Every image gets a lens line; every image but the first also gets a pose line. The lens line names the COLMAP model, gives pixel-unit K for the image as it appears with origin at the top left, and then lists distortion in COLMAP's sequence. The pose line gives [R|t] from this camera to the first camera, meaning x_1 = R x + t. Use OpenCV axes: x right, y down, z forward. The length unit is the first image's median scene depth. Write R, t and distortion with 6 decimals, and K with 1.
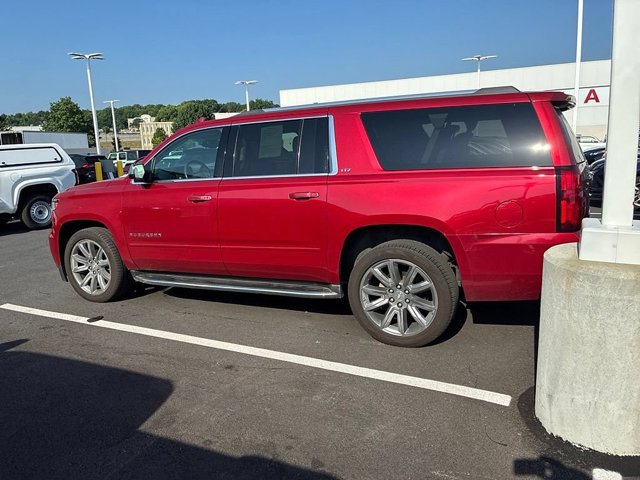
lens RADIAL K [[489.9, 0, 317.7], [0, 489.9, 236.7], [0, 0, 1]] dist [0.044664, -0.071462]
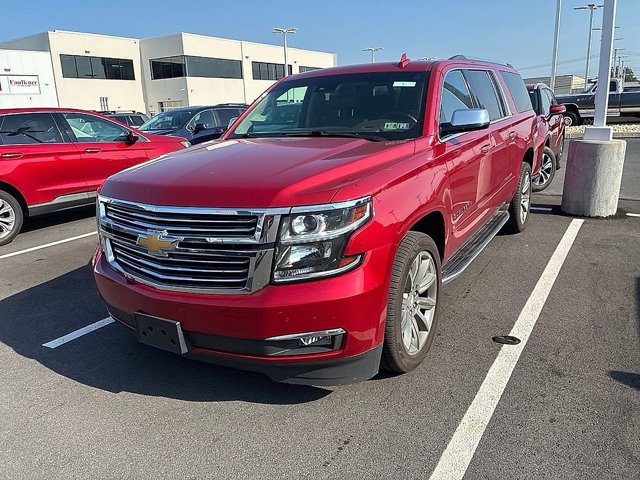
lens RADIAL K [[489.5, 0, 320.0], [0, 489.5, 240.0], [0, 0, 1]] dist [0.052041, -0.073811]
pose [[0.080996, -0.224805, 0.971032, -1.343352], [0.222765, 0.953671, 0.202205, -0.191902], [-0.971502, 0.199934, 0.127322, 1.393450]]
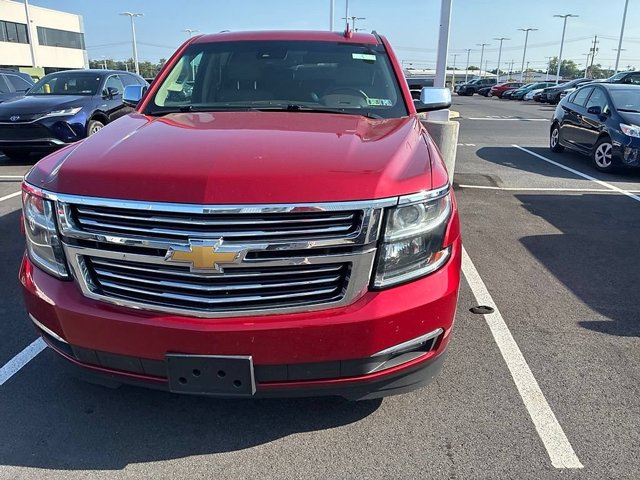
lens RADIAL K [[486.7, 0, 321.3], [0, 486.7, 251.4], [0, 0, 1]] dist [0.020366, 0.001233]
pose [[-0.384256, -0.271959, 0.882262, -1.186183], [0.178066, 0.915853, 0.359868, -0.257463], [-0.905892, 0.295383, -0.303496, 1.724887]]
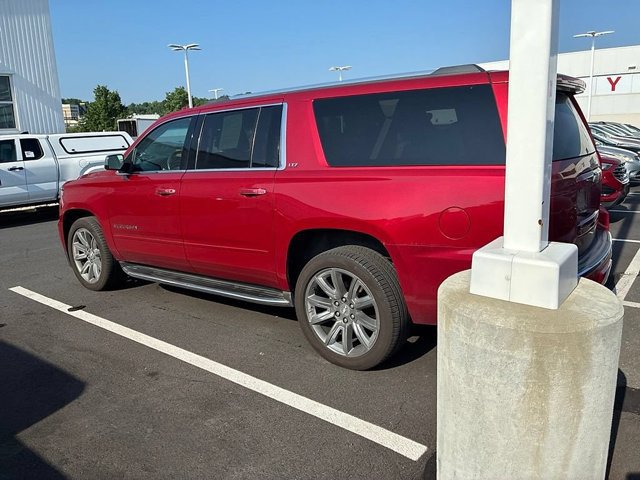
lens RADIAL K [[489.5, 0, 320.0], [0, 489.5, 240.0], [0, 0, 1]] dist [0.052041, -0.073811]
pose [[0.980359, 0.042597, -0.192566, 0.279269], [-0.036451, 0.998710, 0.035348, -0.032885], [0.193823, -0.027634, 0.980647, 0.133970]]
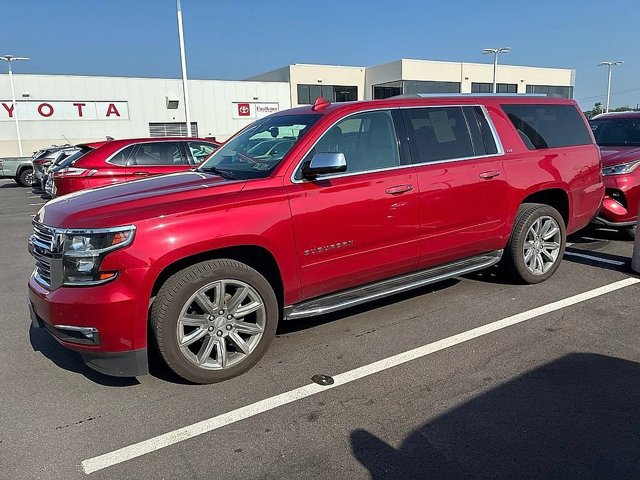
lens RADIAL K [[489.9, 0, 317.7], [0, 489.9, 236.7], [0, 0, 1]] dist [0.044664, -0.071462]
pose [[0.521098, -0.151167, 0.840004, -1.223114], [0.176223, 0.982040, 0.067407, -0.091717], [-0.835106, 0.112903, 0.538377, 0.756554]]
